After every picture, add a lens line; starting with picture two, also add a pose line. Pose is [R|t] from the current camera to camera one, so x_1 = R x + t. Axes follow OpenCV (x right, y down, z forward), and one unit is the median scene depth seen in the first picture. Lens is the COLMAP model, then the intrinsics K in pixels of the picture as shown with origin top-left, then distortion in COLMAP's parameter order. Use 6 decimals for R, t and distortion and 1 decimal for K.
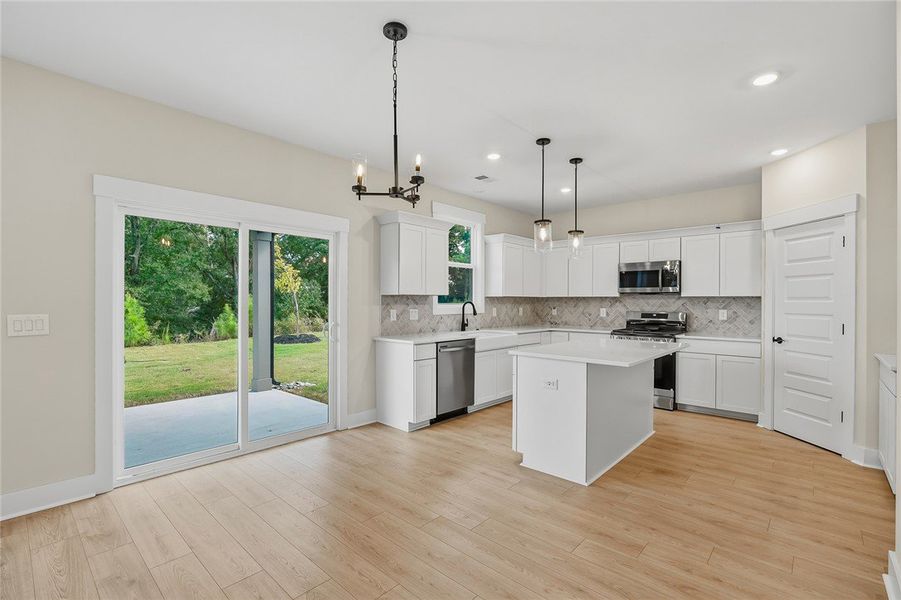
lens RADIAL K [[411.3, 0, 449.7], [0, 411.3, 301.5], [0, 0, 1]] dist [-0.005523, 0.001230]
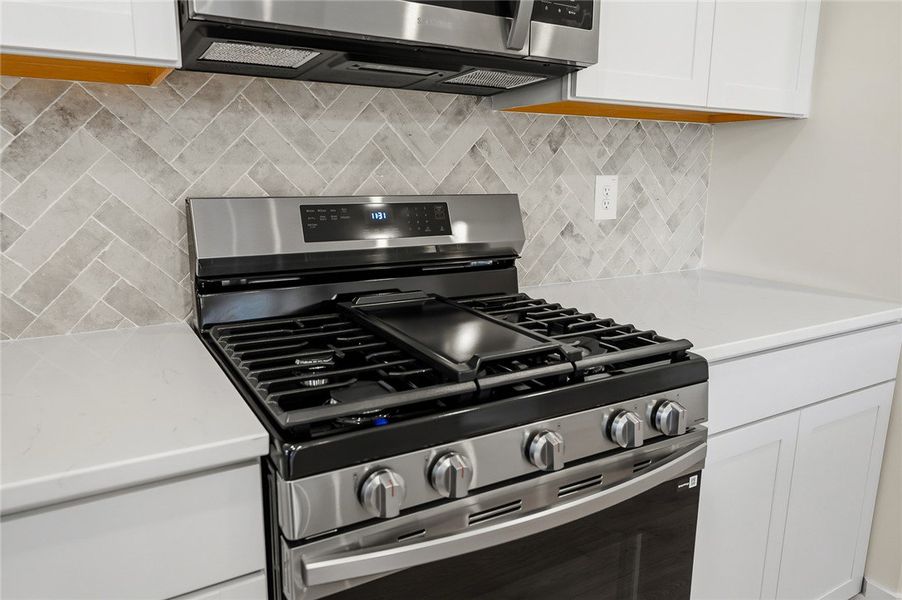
lens RADIAL K [[643.7, 0, 455.7], [0, 643.7, 297.2], [0, 0, 1]] dist [-0.005224, 0.002997]
pose [[0.283235, -0.197411, 0.938513, 0.314263], [-0.013423, 0.977674, 0.209699, 0.013049], [-0.958957, -0.071991, 0.274262, 1.054229]]
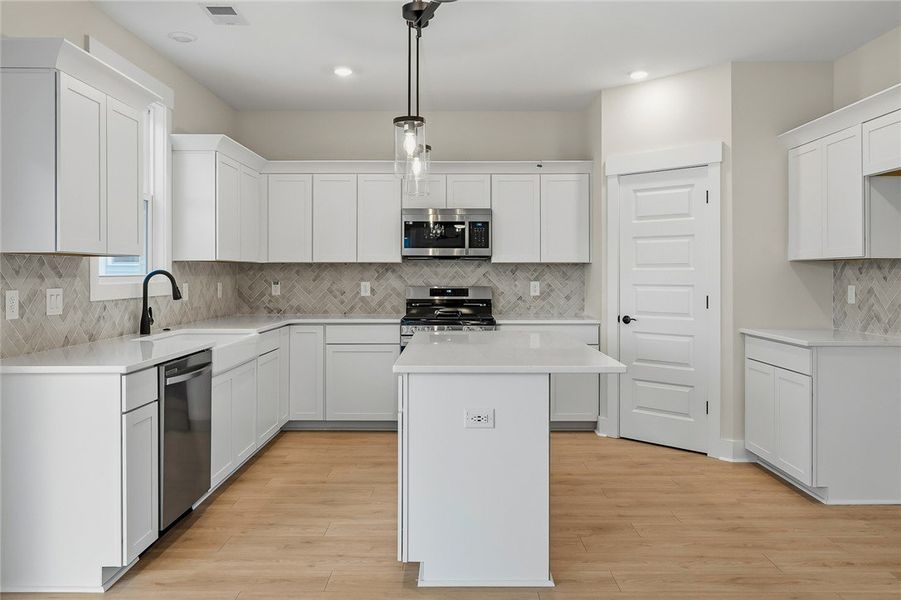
lens RADIAL K [[682.5, 0, 453.8], [0, 682.5, 270.2], [0, 0, 1]] dist [0.003105, -0.001943]
pose [[0.740675, -0.000902, 0.671863, -0.255647], [0.003492, 0.999991, -0.002507, 0.003215], [-0.671854, 0.004203, 0.740671, 0.231466]]
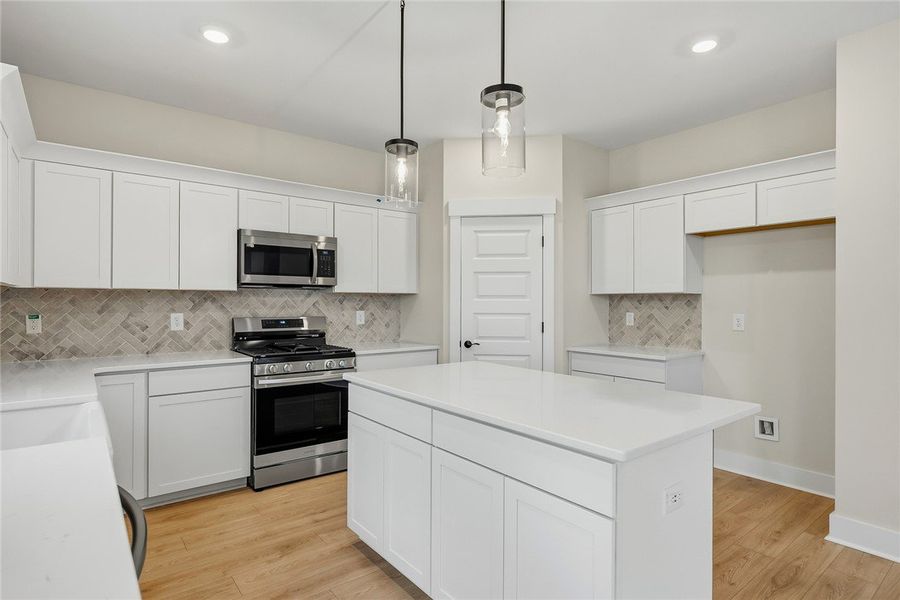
lens RADIAL K [[474.1, 0, 447.3], [0, 474.1, 302.0], [0, 0, 1]] dist [-0.002737, 0.002977]
pose [[0.164980, -0.003577, 0.986291, -0.175486], [-0.001133, 0.999992, 0.003816, 0.000316], [-0.986296, -0.001747, 0.164974, 0.755166]]
